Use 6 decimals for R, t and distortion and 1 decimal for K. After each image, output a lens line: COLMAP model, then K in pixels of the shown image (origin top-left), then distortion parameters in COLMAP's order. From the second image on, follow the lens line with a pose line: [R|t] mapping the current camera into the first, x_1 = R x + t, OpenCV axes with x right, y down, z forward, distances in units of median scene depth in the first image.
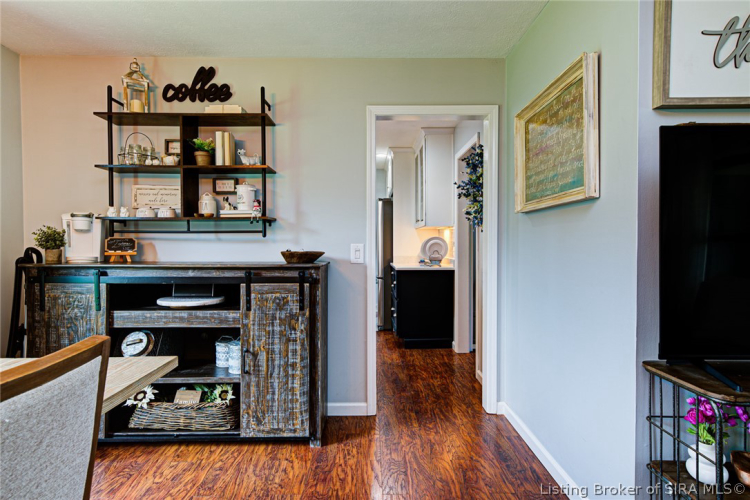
lens RADIAL K [[417.5, 0, 375.3], [0, 417.5, 246.8], [0, 0, 1]] dist [0.023294, 0.001874]
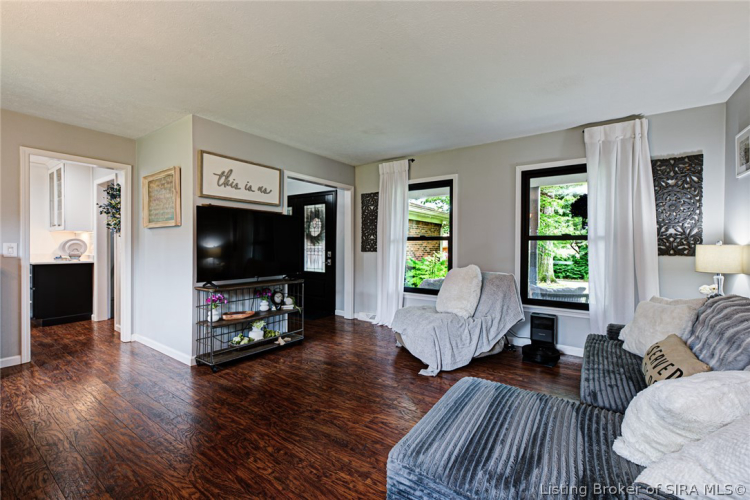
lens RADIAL K [[306.7, 0, 375.6], [0, 306.7, 249.2], [0, 0, 1]] dist [-0.013604, -0.000533]
pose [[0.570025, -0.003544, 0.821619, -0.088981], [-0.001298, 0.999986, 0.005214, 0.003576], [-0.821626, -0.004038, 0.570013, -0.297241]]
